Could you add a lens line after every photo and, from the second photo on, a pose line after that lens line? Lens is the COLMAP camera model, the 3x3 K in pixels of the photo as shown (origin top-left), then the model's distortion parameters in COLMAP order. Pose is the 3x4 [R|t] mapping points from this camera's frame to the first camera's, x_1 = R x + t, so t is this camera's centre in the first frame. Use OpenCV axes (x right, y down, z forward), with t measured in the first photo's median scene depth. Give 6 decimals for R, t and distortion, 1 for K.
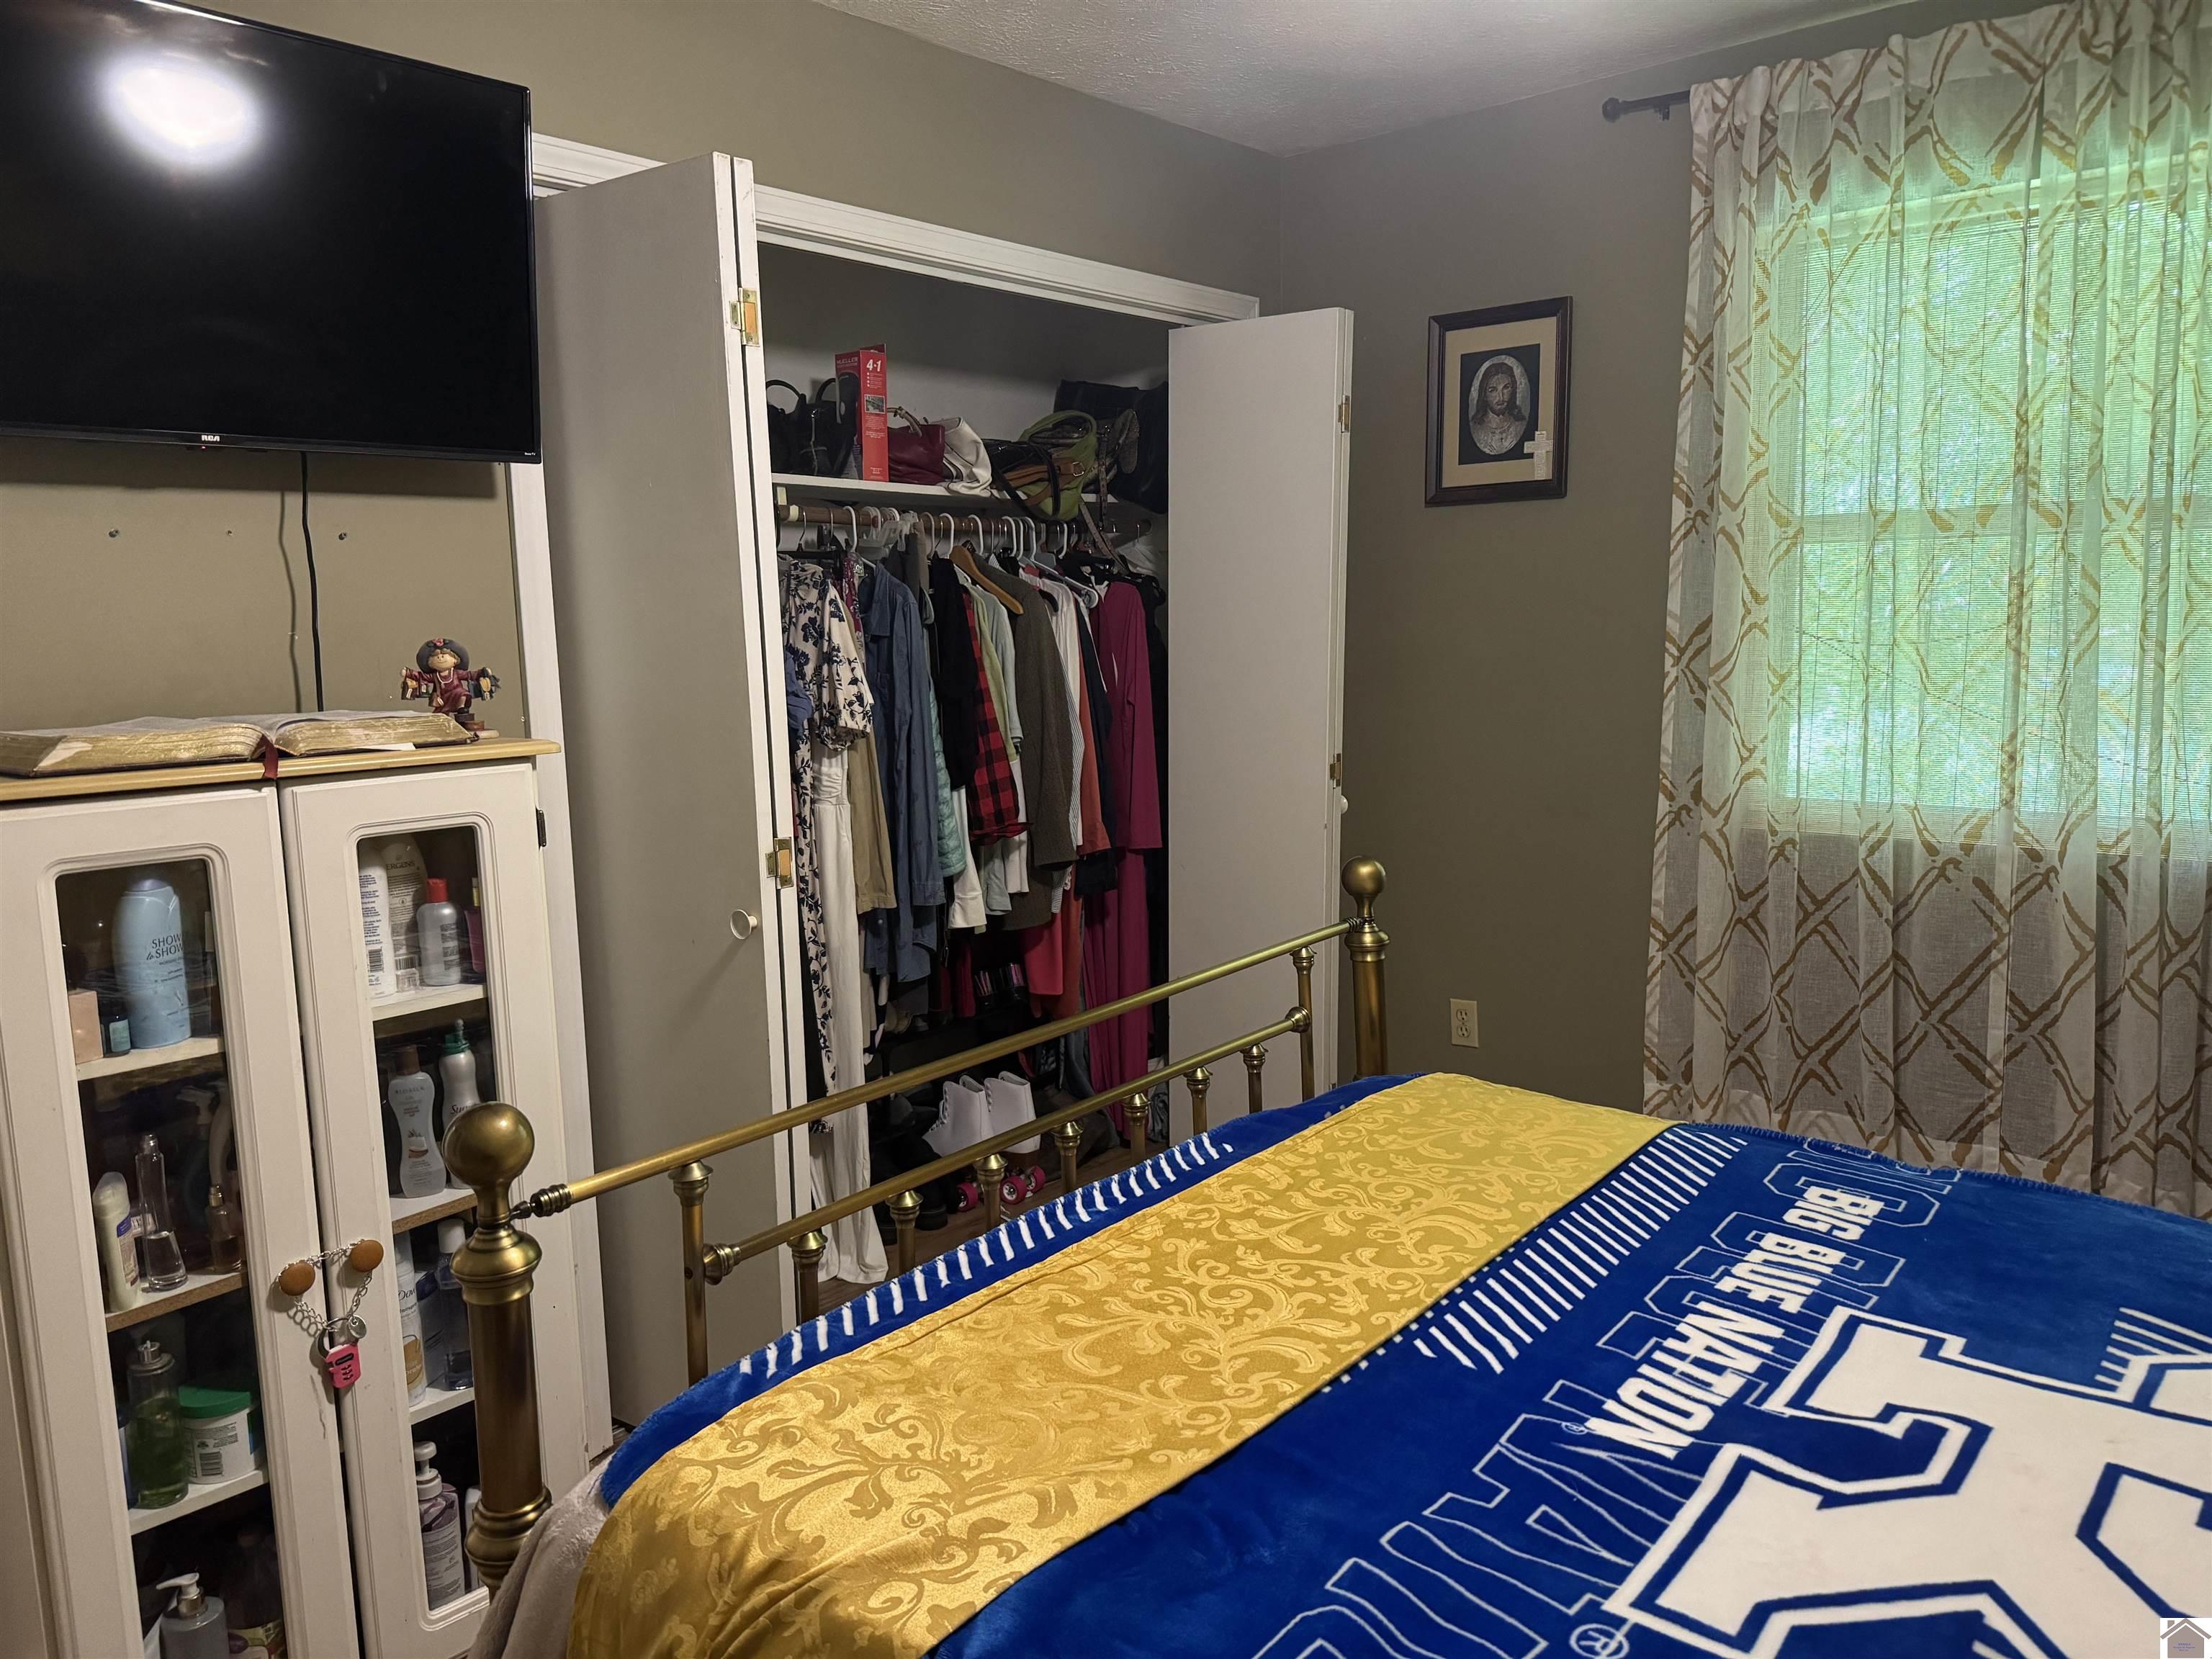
lens RADIAL K [[1571.0, 0, 1112.4], [0, 1571.0, 827.9], [0, 0, 1]] dist [0.066819, -0.089239]
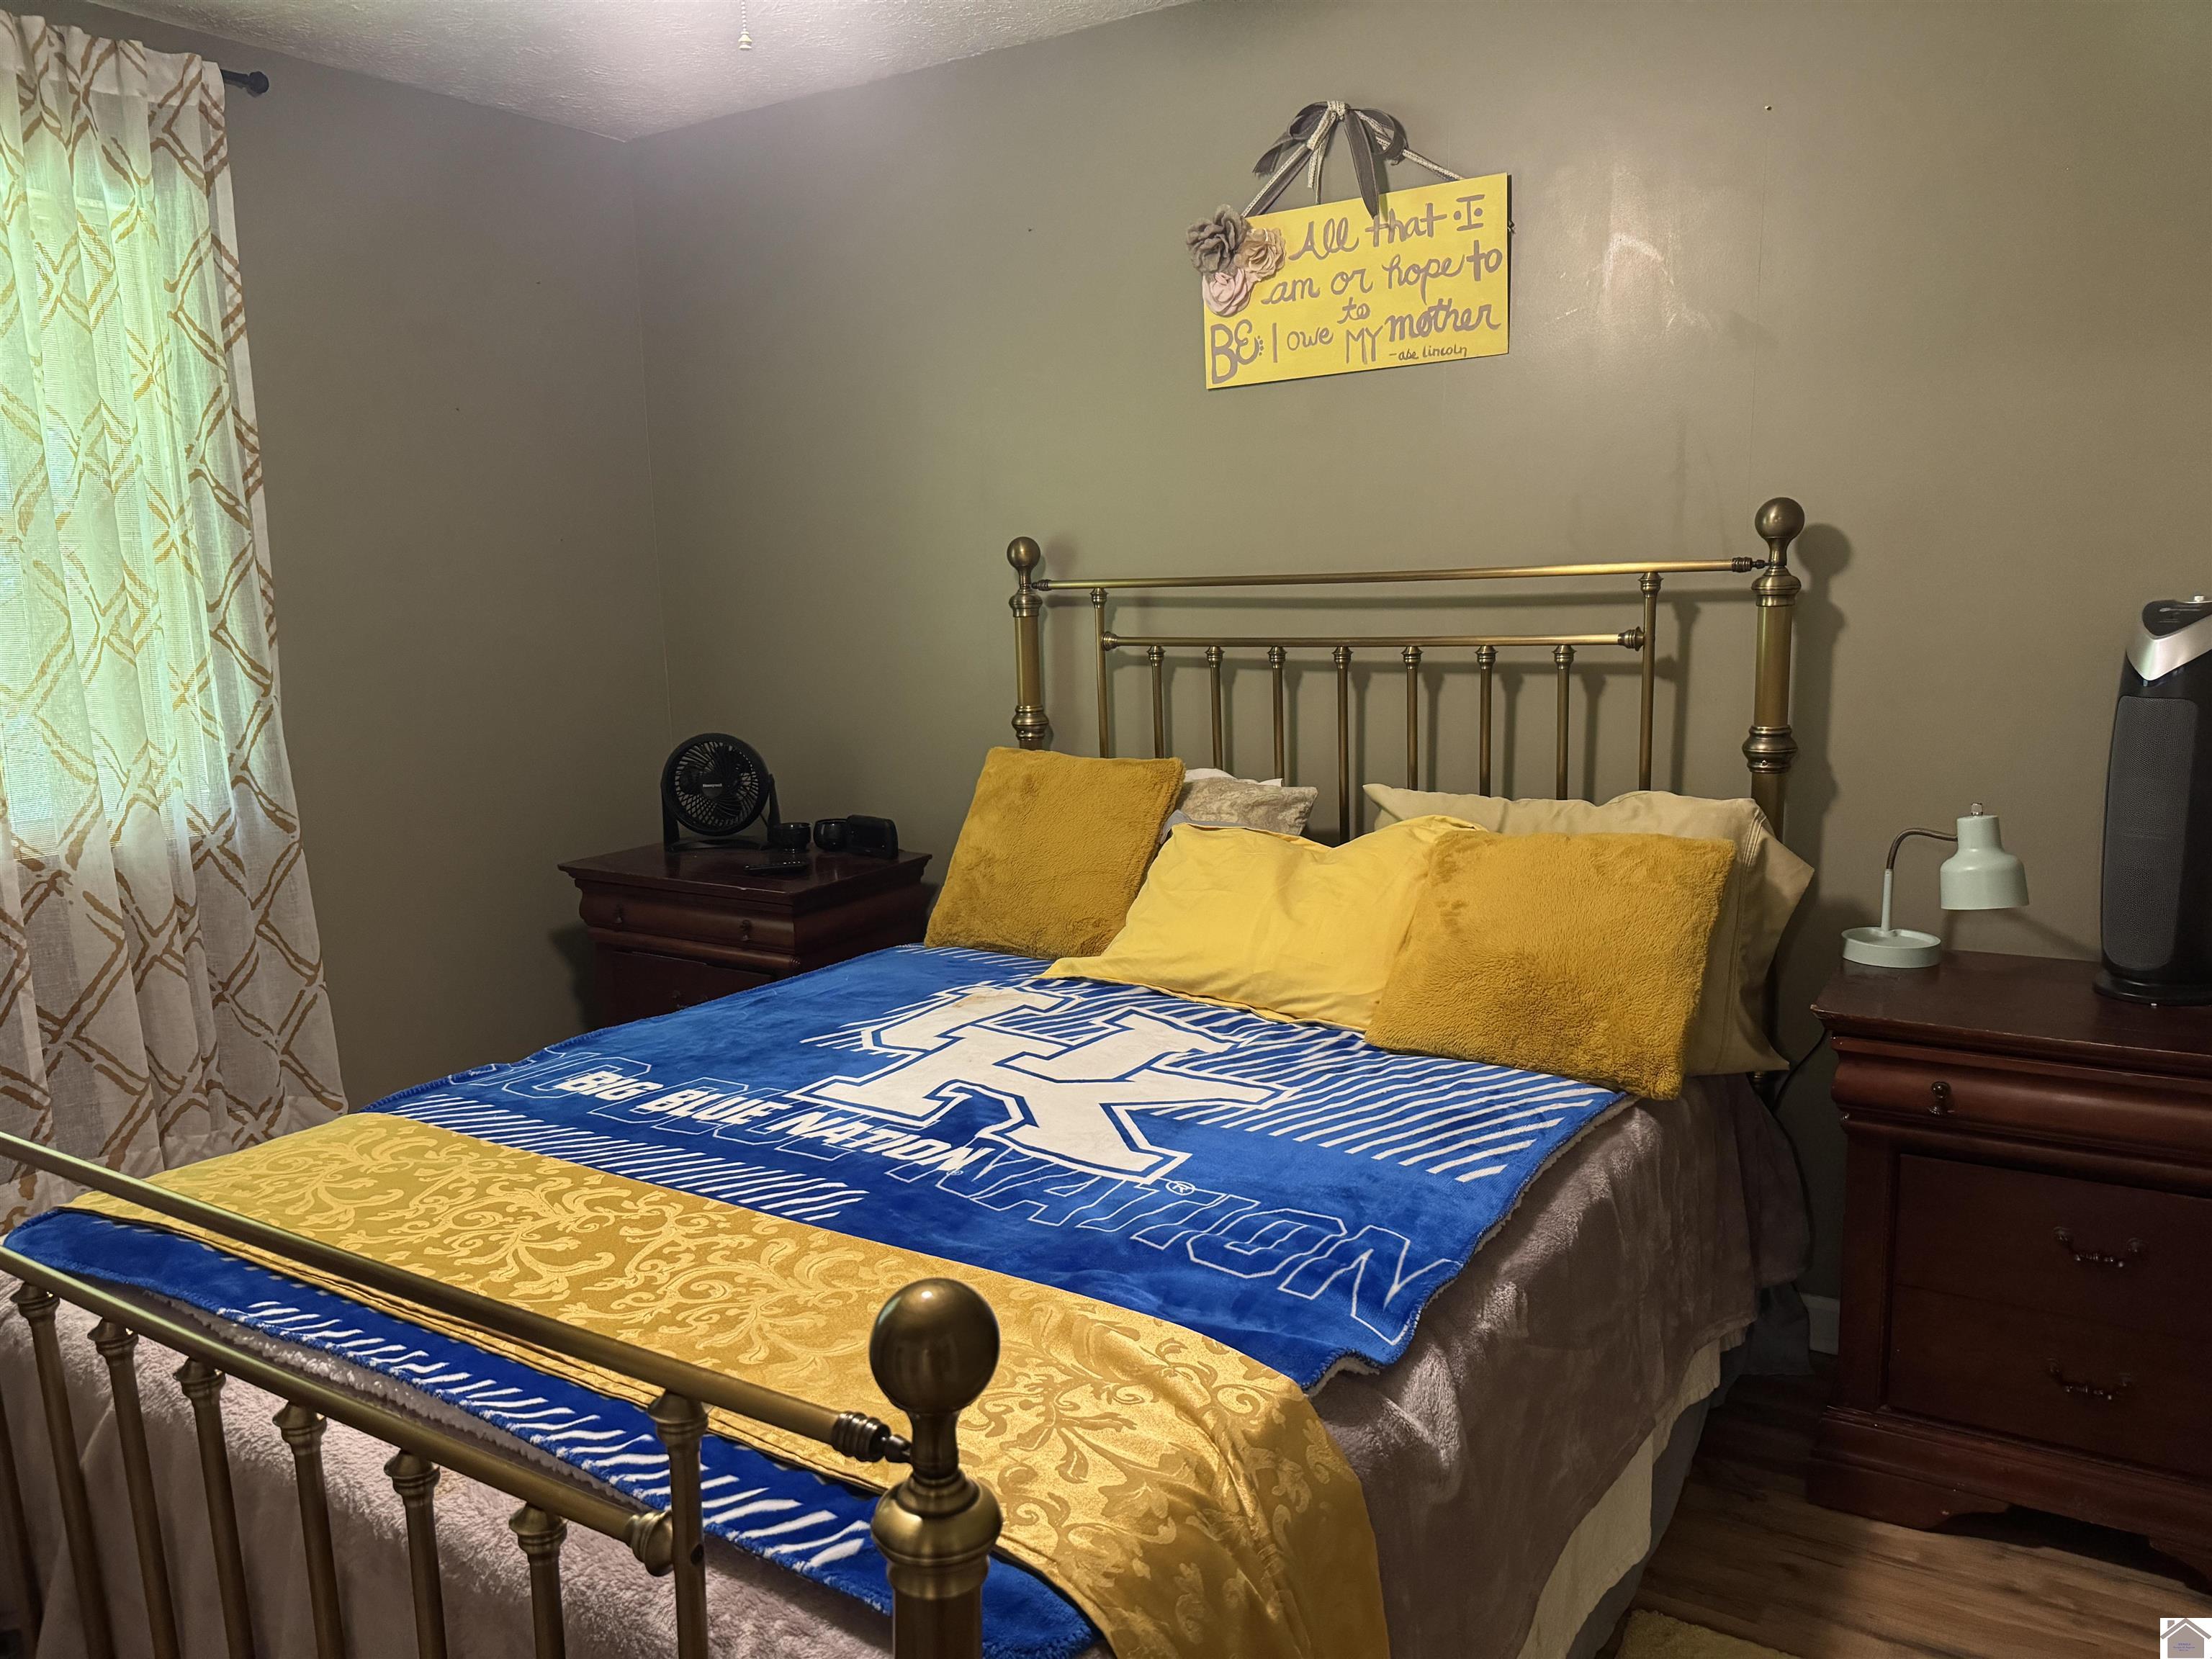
lens RADIAL K [[1571.0, 0, 1112.4], [0, 1571.0, 827.9], [0, 0, 1]] dist [0.066819, -0.089239]
pose [[-0.155818, -0.123083, 0.980087, -0.864301], [0.159435, 0.976063, 0.147925, -0.078259], [-0.974834, 0.179310, -0.132465, 0.834304]]
